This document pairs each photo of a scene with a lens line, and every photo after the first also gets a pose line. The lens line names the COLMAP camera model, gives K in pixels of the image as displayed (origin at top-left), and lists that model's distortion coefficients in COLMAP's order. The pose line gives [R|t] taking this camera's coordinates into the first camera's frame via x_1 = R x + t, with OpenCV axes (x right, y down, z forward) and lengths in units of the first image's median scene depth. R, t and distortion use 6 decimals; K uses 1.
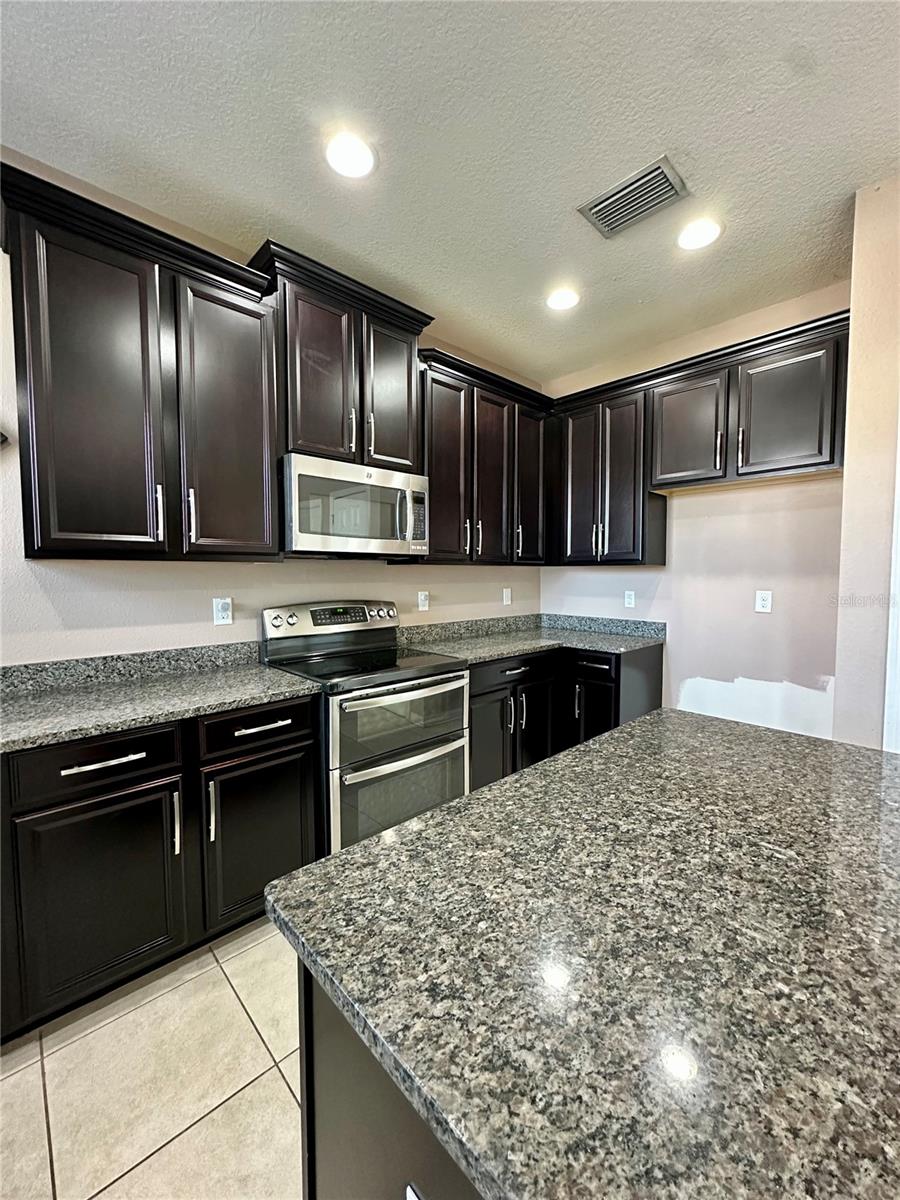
lens RADIAL K [[477.9, 0, 451.5], [0, 477.9, 599.2], [0, 0, 1]] dist [-0.002361, -0.000083]
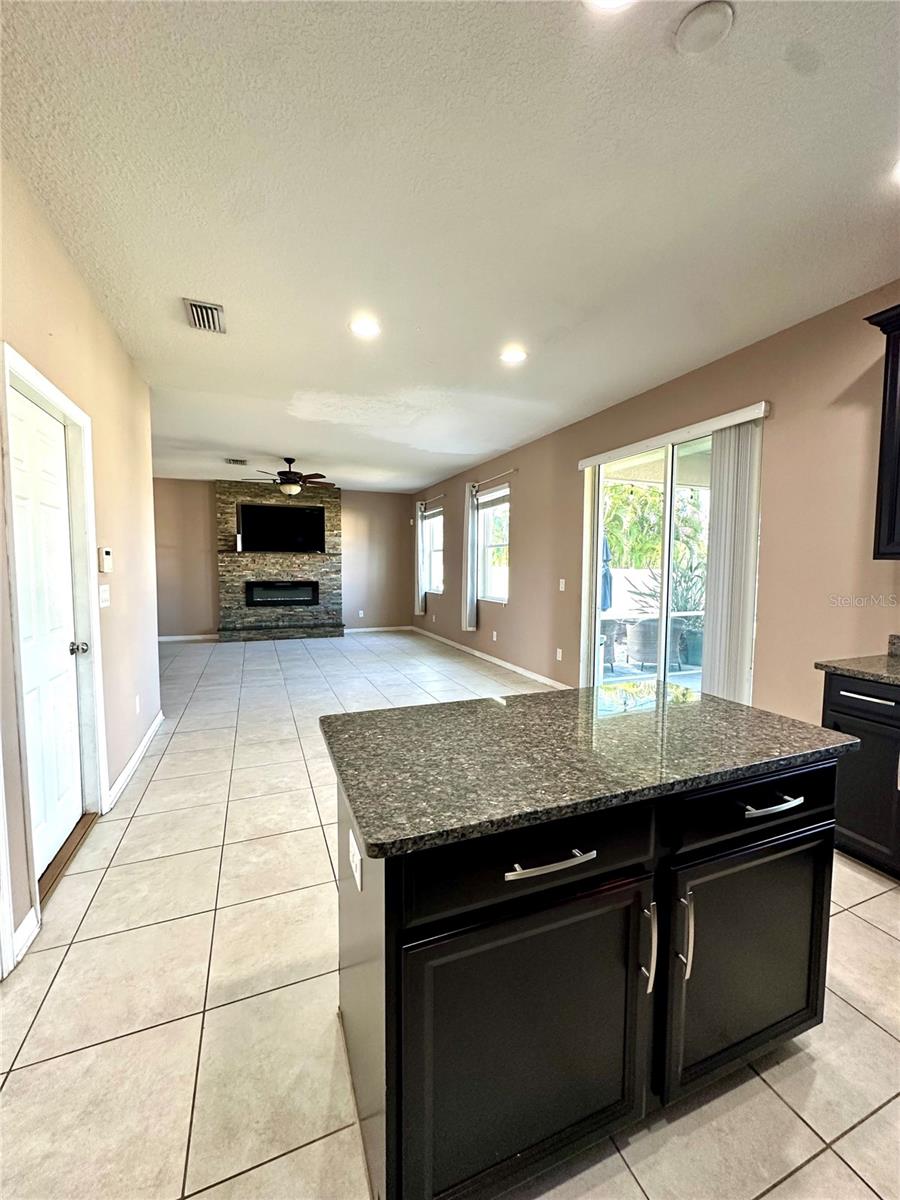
lens RADIAL K [[477.9, 0, 451.5], [0, 477.9, 599.2], [0, 0, 1]] dist [-0.002361, -0.000083]
pose [[-0.932307, -0.029409, 0.360470, 0.245745], [0.016025, 0.992350, 0.122409, -0.110120], [-0.361312, 0.119900, -0.924704, 1.771673]]
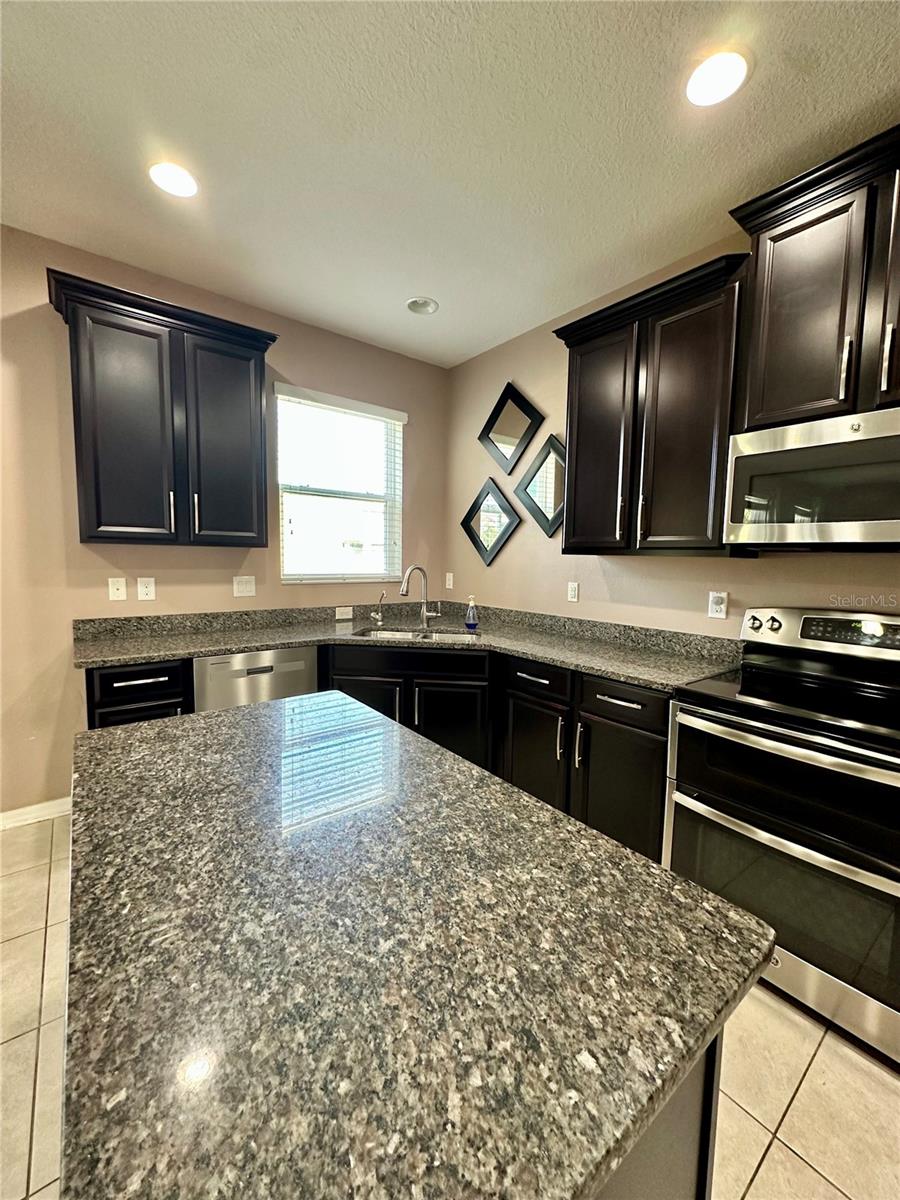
lens RADIAL K [[477.9, 0, 451.5], [0, 477.9, 599.2], [0, 0, 1]] dist [-0.002361, -0.000083]
pose [[-0.089088, 0.087866, -0.992141, 1.049186], [-0.075621, 0.992630, 0.094700, -0.072483], [0.993149, 0.083463, -0.081787, 0.947445]]
